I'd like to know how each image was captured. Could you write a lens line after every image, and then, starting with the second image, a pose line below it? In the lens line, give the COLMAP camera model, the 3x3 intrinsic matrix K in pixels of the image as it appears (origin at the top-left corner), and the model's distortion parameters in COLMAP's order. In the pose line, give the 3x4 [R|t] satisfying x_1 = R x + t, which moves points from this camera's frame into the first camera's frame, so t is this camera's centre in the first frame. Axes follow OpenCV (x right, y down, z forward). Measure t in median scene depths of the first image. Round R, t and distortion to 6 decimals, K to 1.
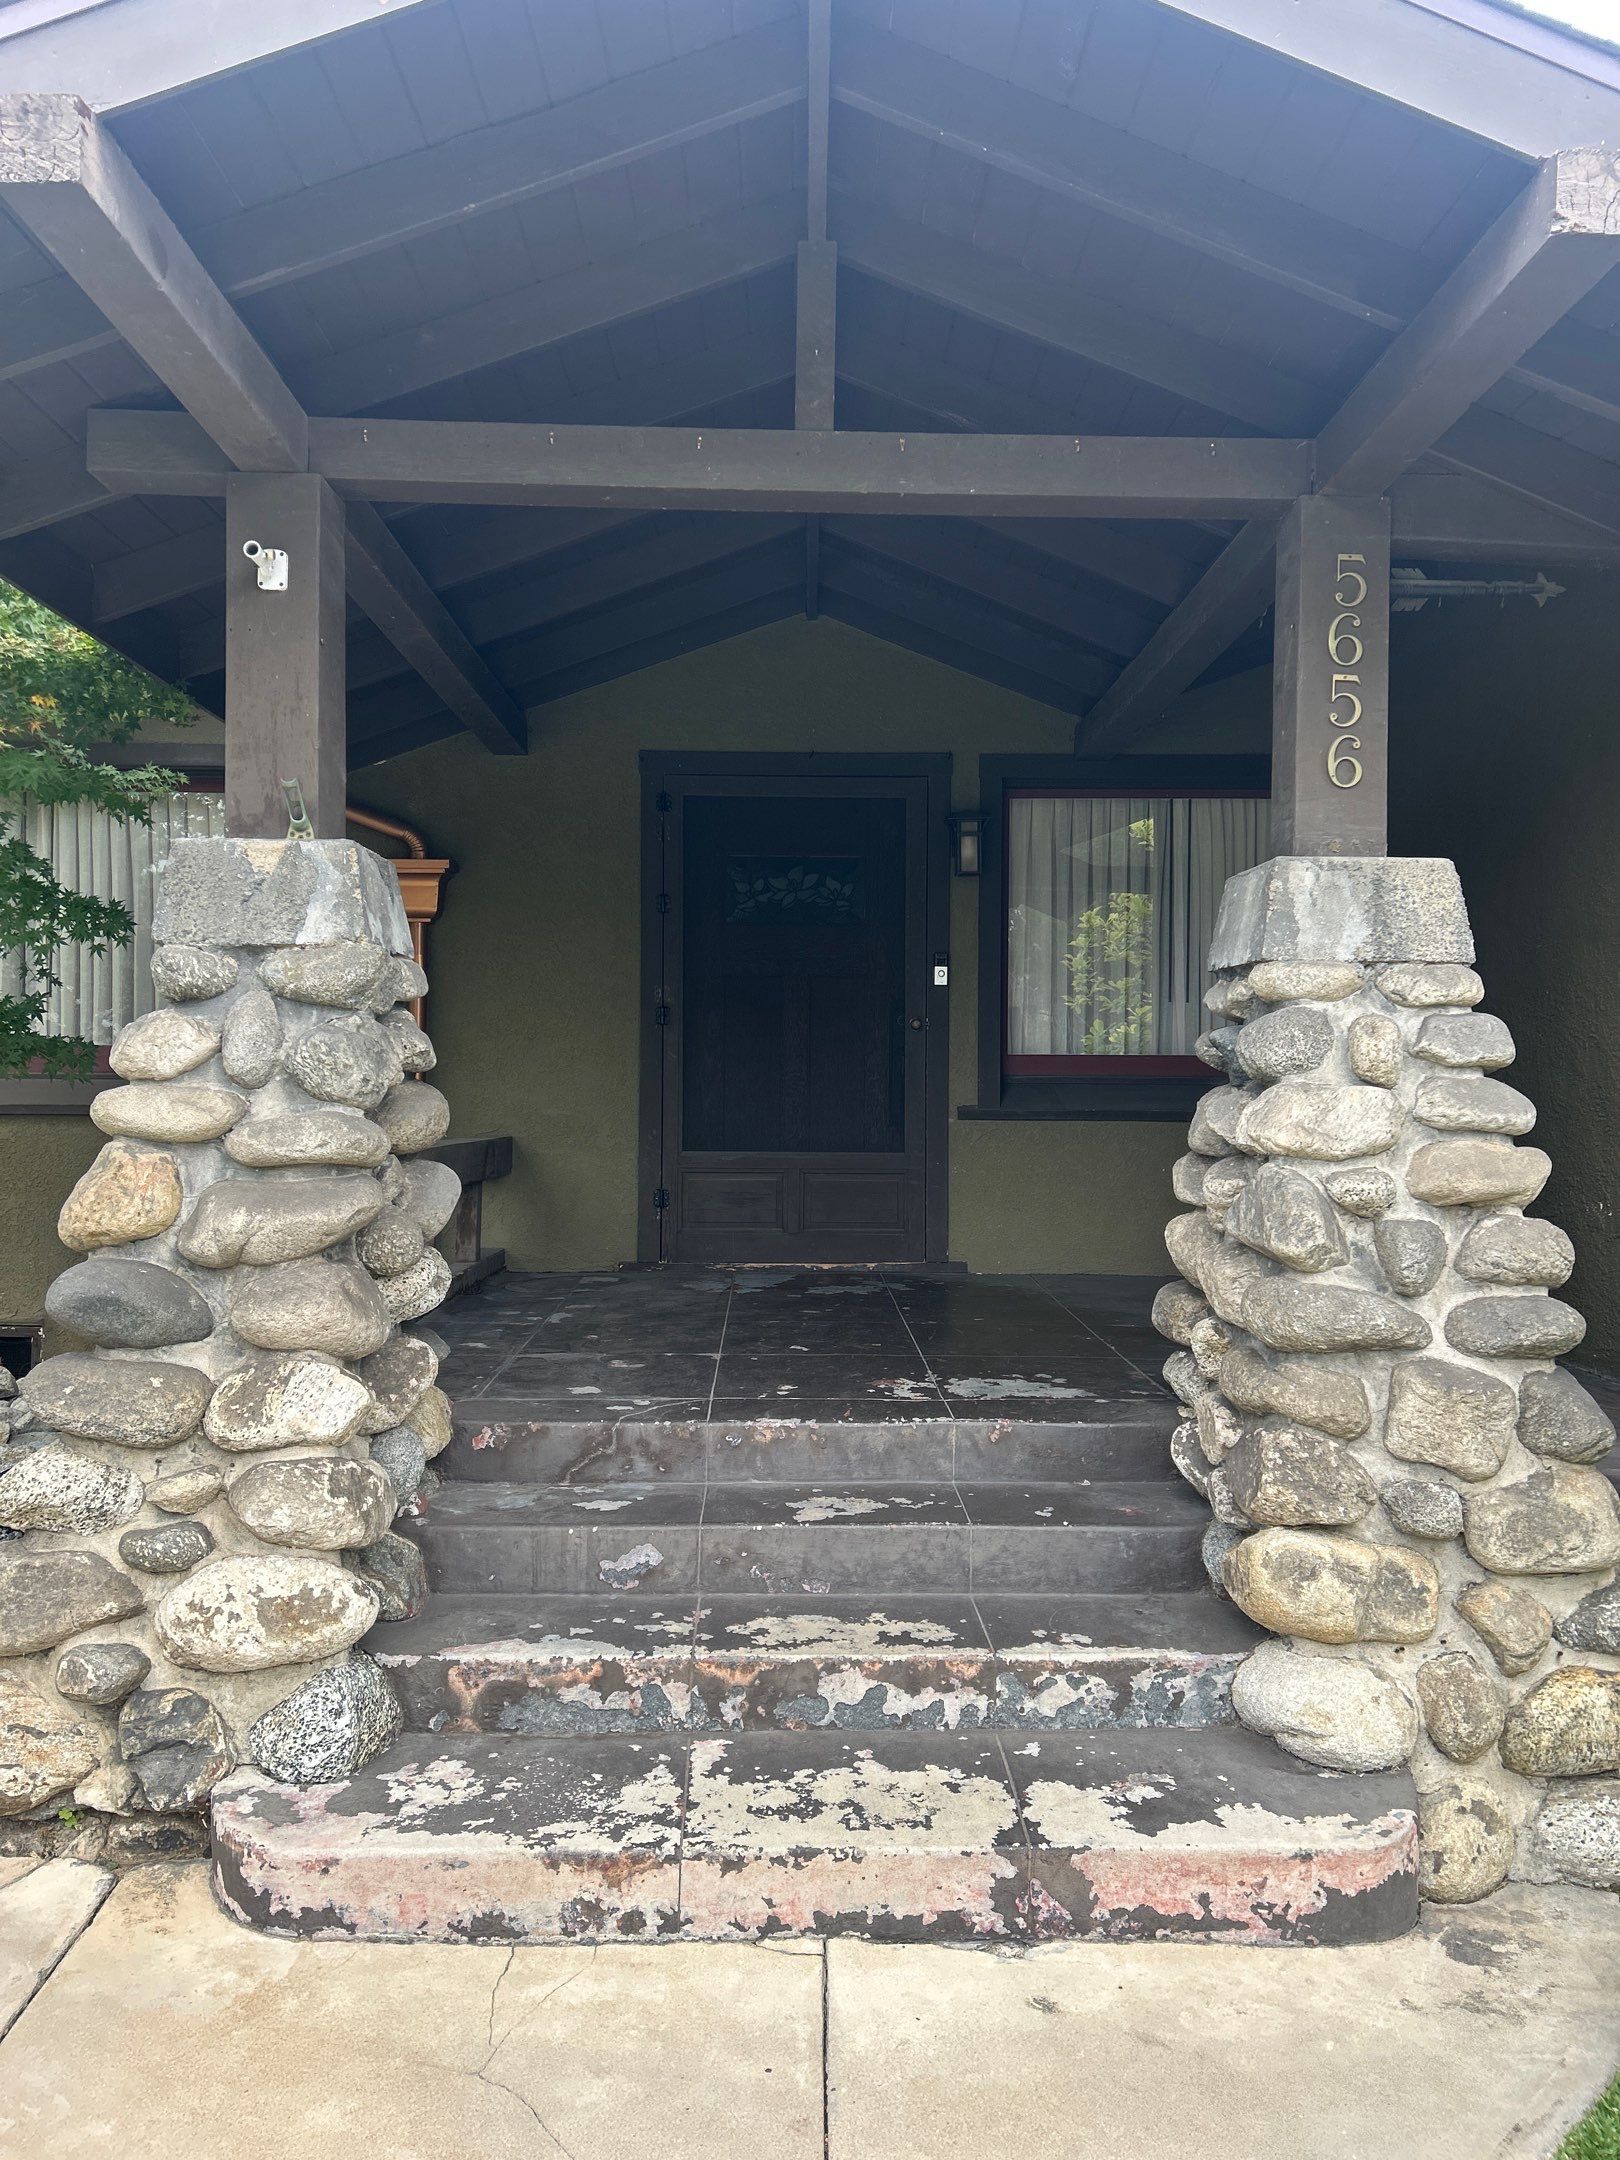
lens RADIAL K [[1600.2, 0, 813.2], [0, 1600.2, 1068.9], [0, 0, 1]] dist [0.036745, -0.028525]
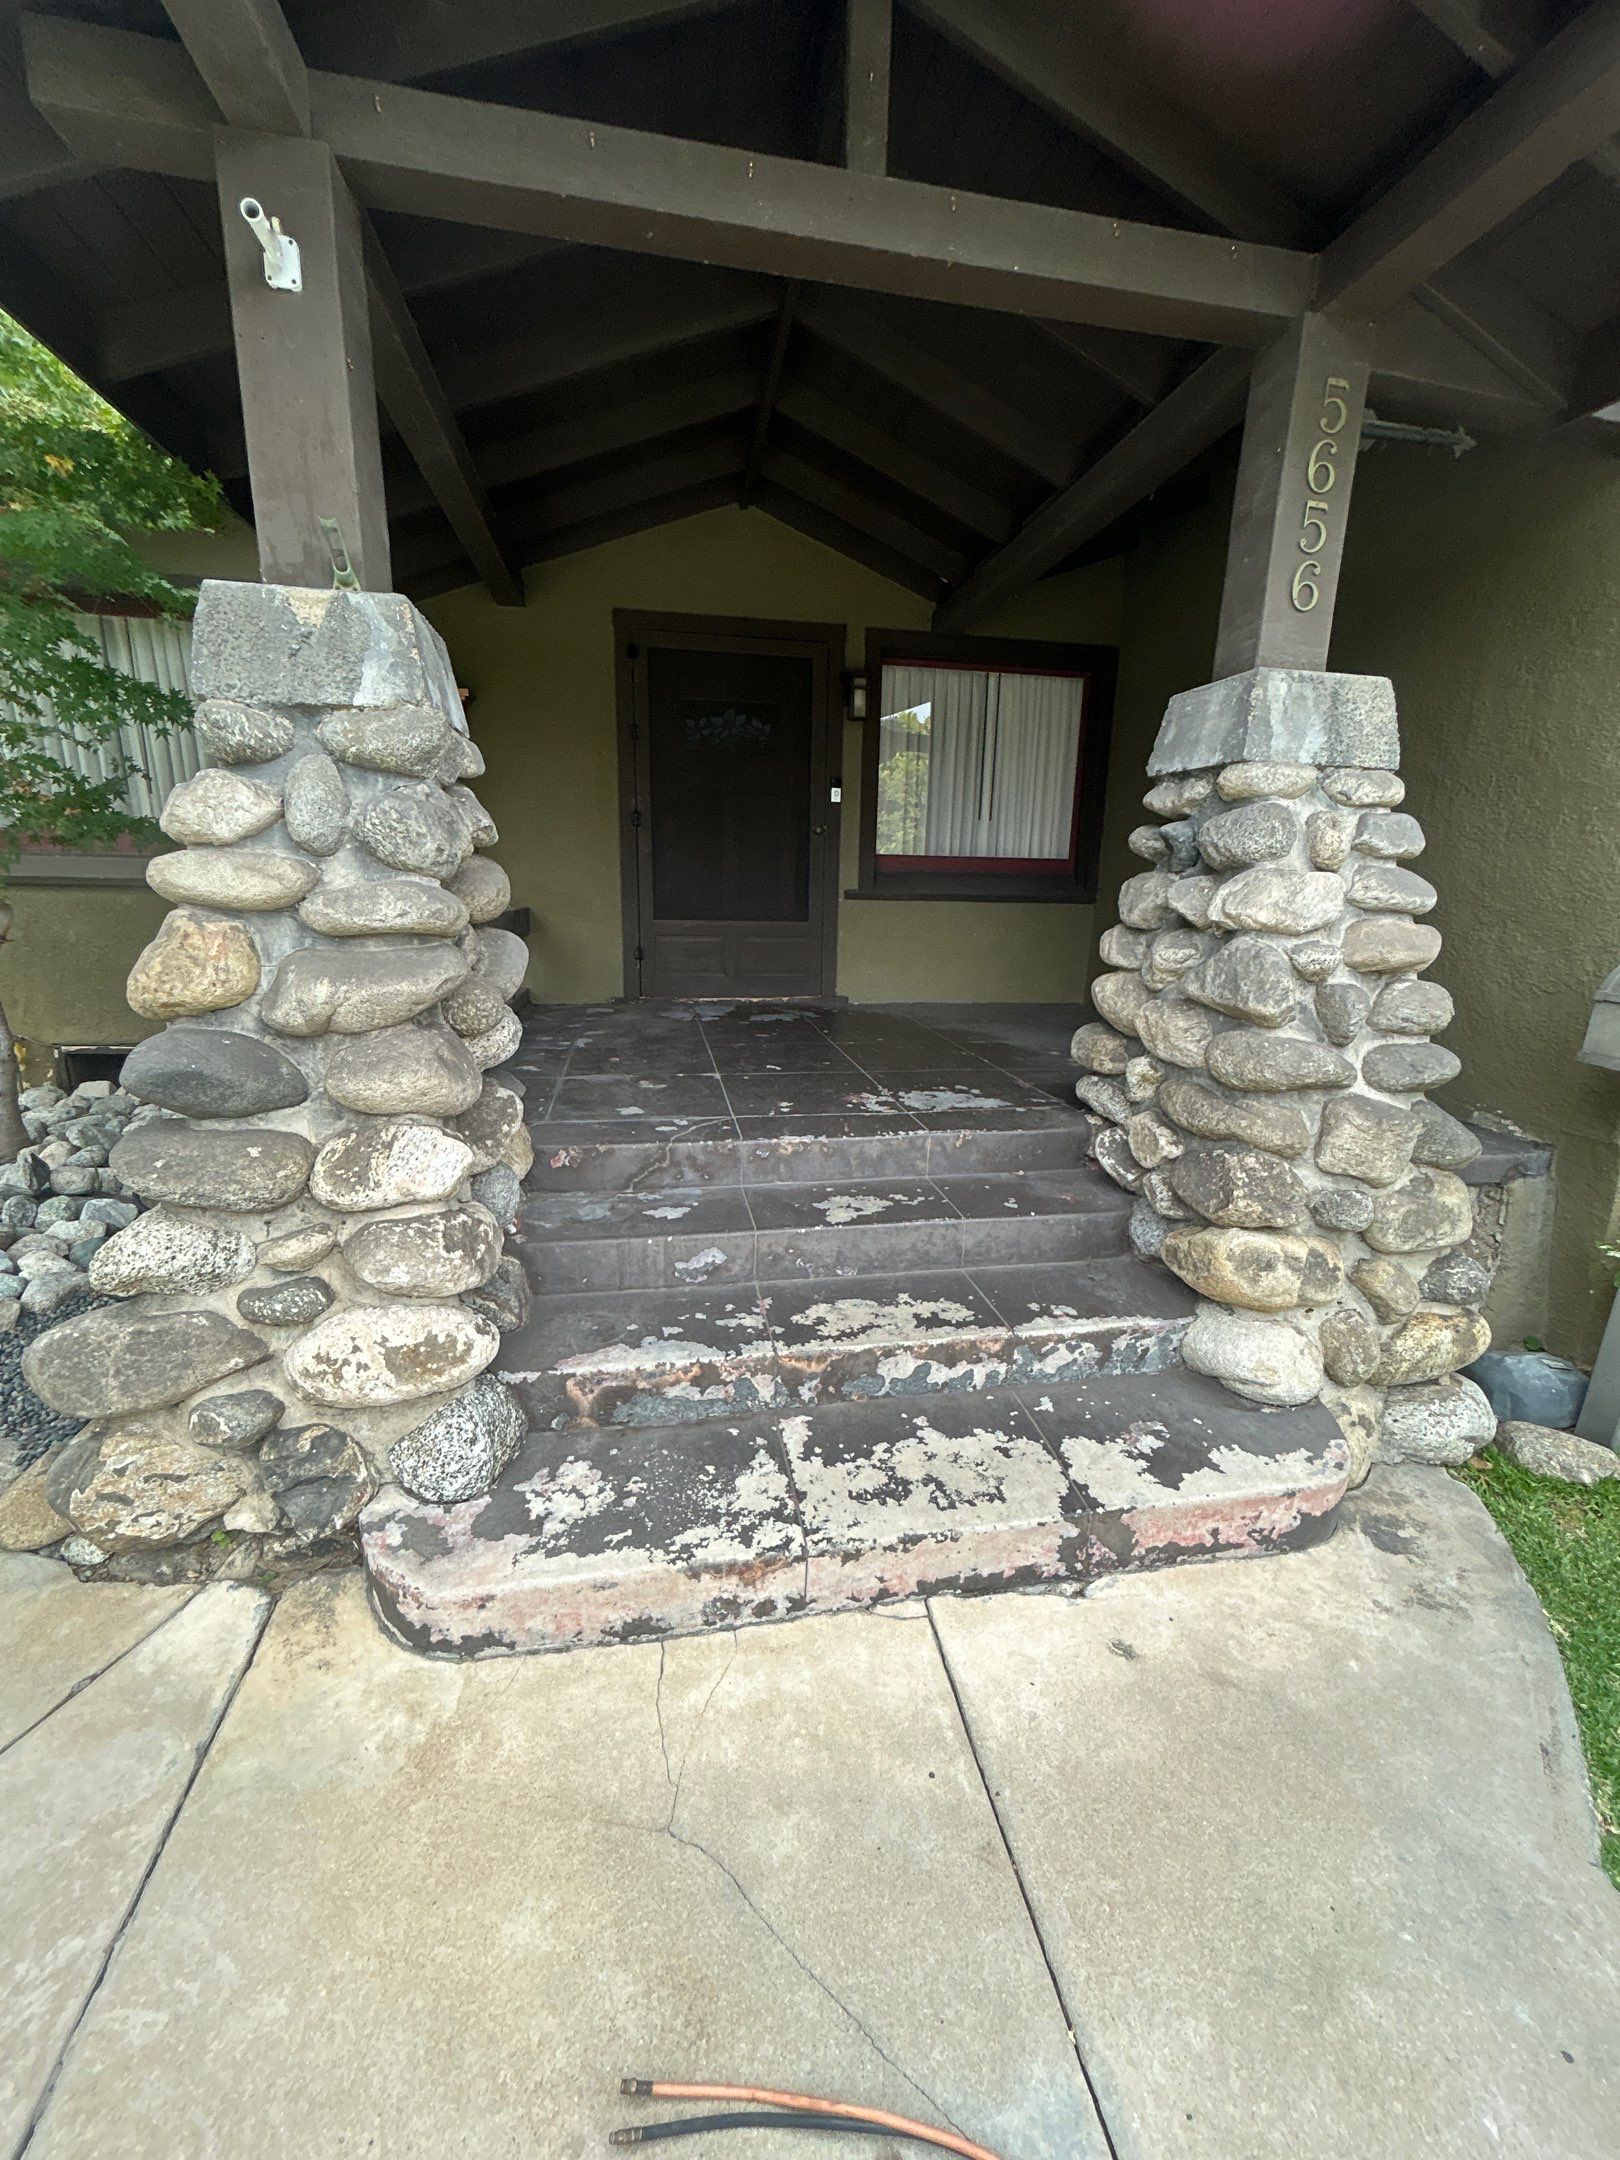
lens RADIAL K [[859.0, 0, 810.0], [0, 859.0, 1080.0], [0, 0, 1]] dist [-0.004450, 0.002876]
pose [[0.986694, -0.022253, 0.161057, -0.146152], [-0.016388, 0.971932, 0.234689, 0.018110], [-0.161759, -0.234205, 0.958635, 0.428152]]
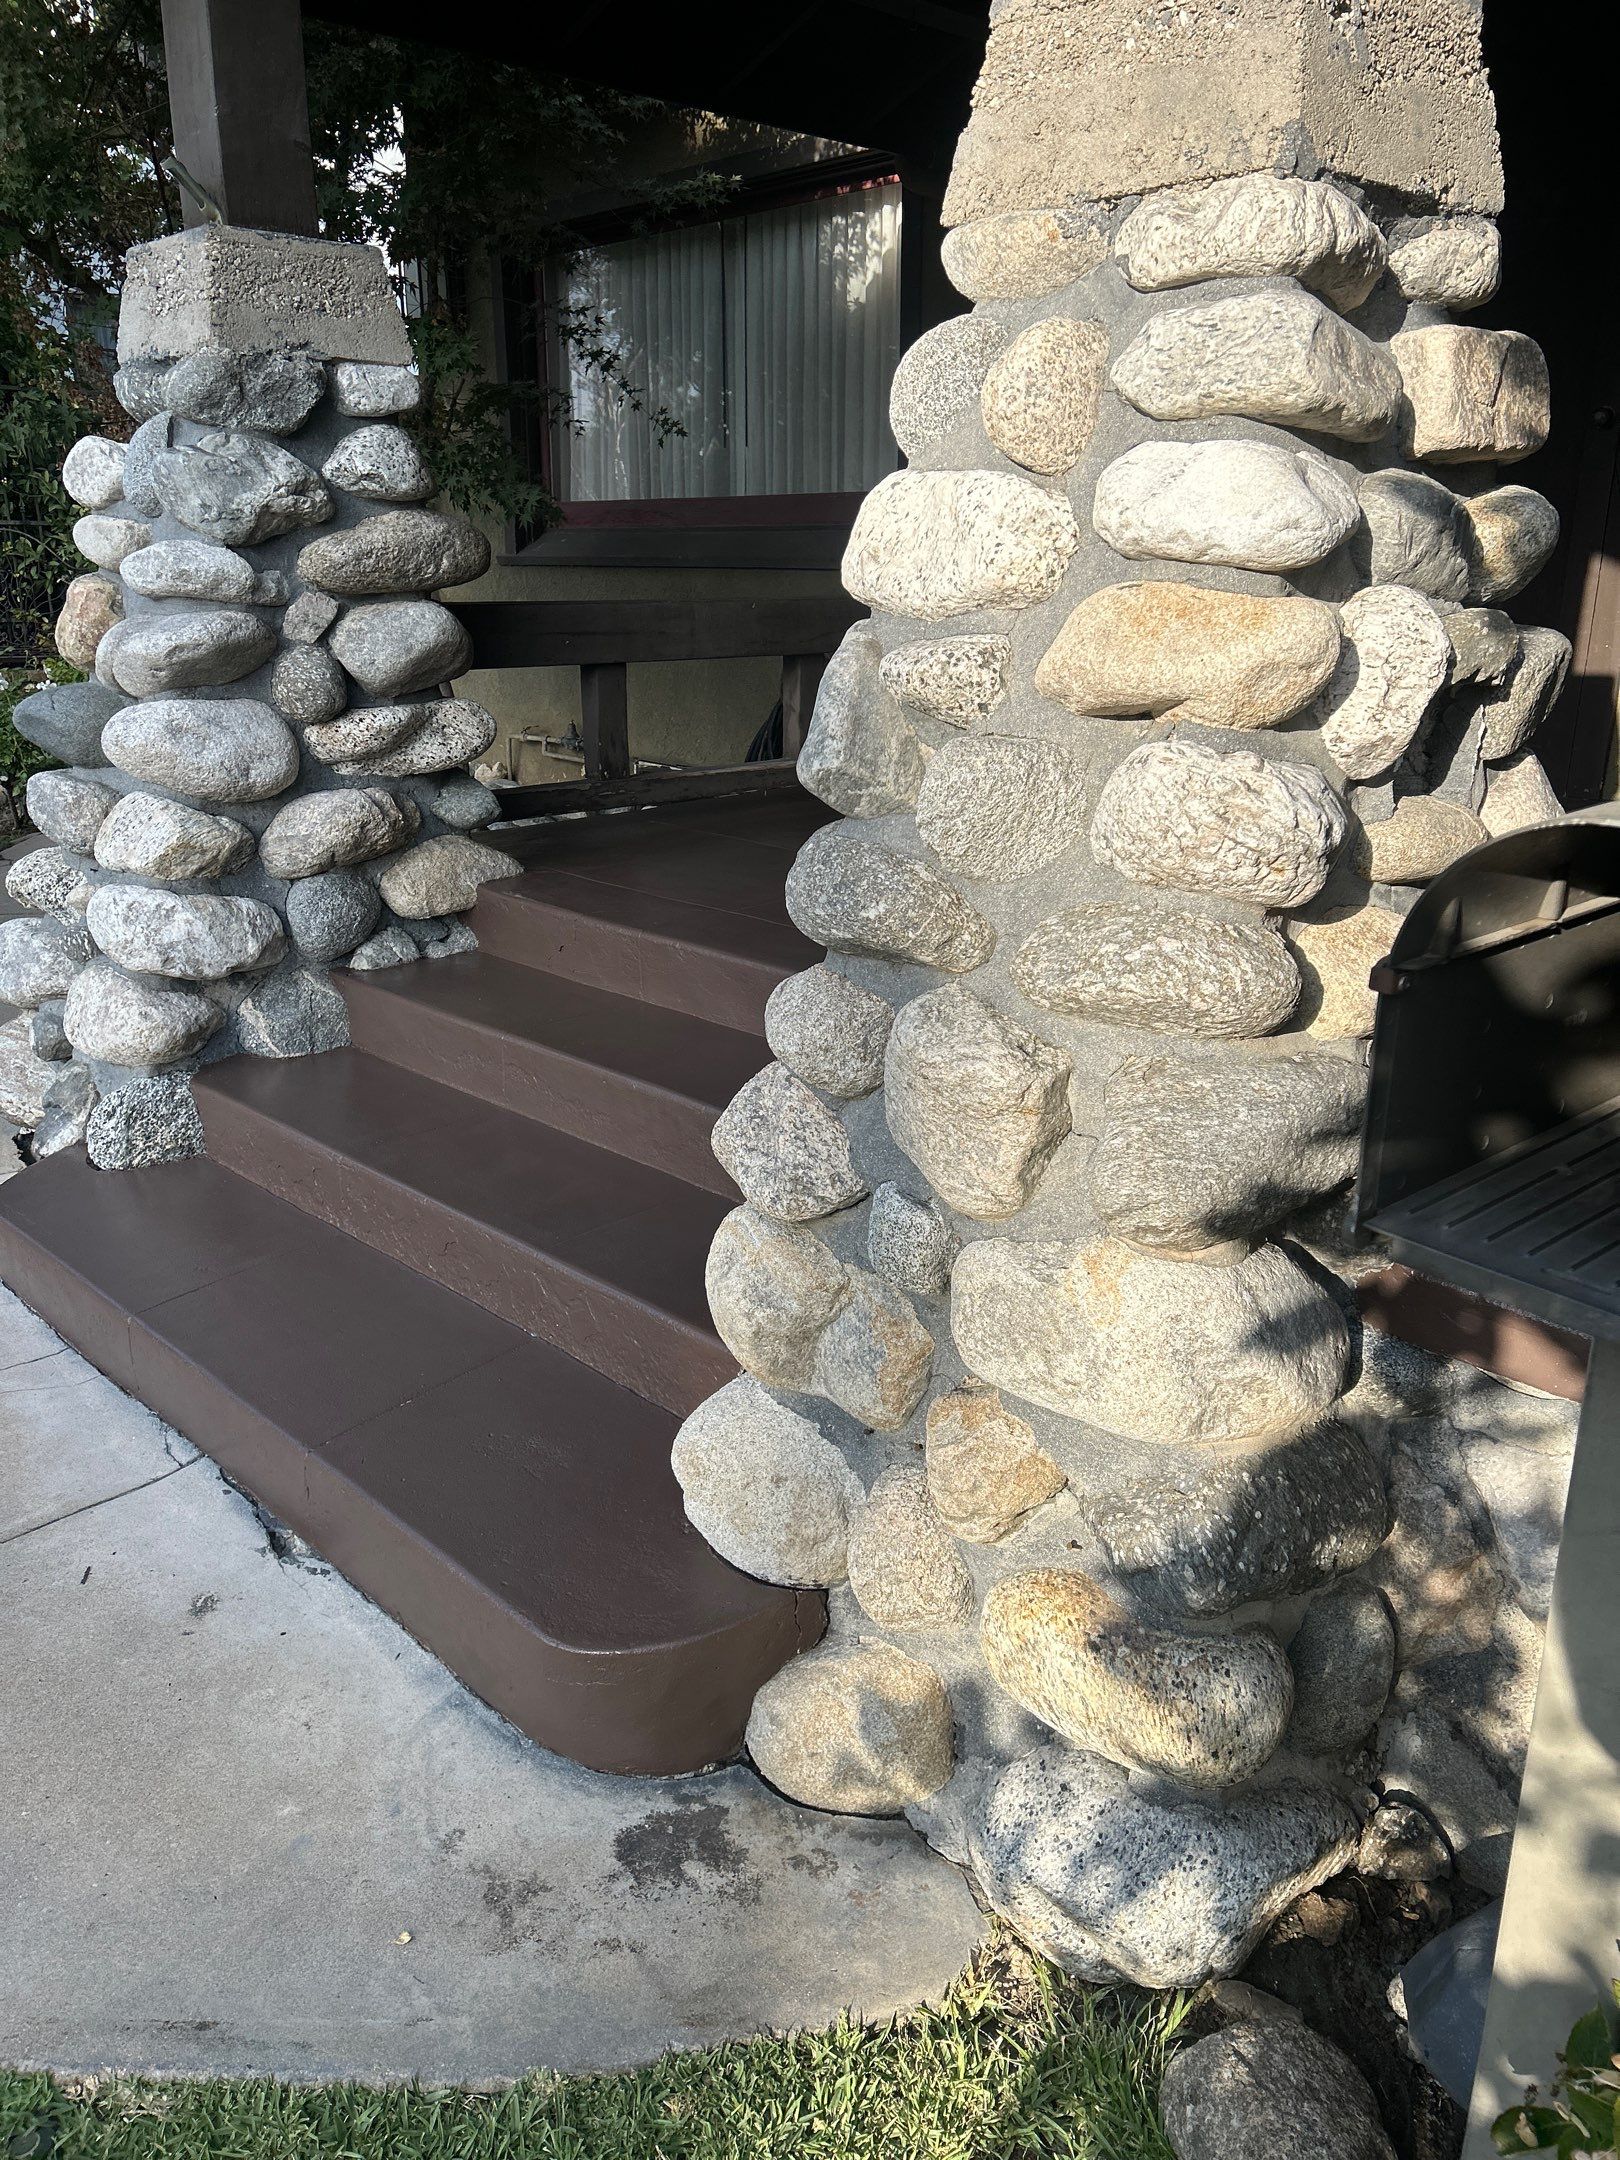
lens RADIAL K [[1620.4, 0, 810.0], [0, 1620.4, 1080.0], [0, 0, 1]] dist [0.005820, -0.004721]
pose [[0.678011, 0.222415, -0.700594, 0.737041], [0.011917, 0.949671, 0.313022, 0.035588], [0.734955, -0.220582, 0.641237, 0.603624]]
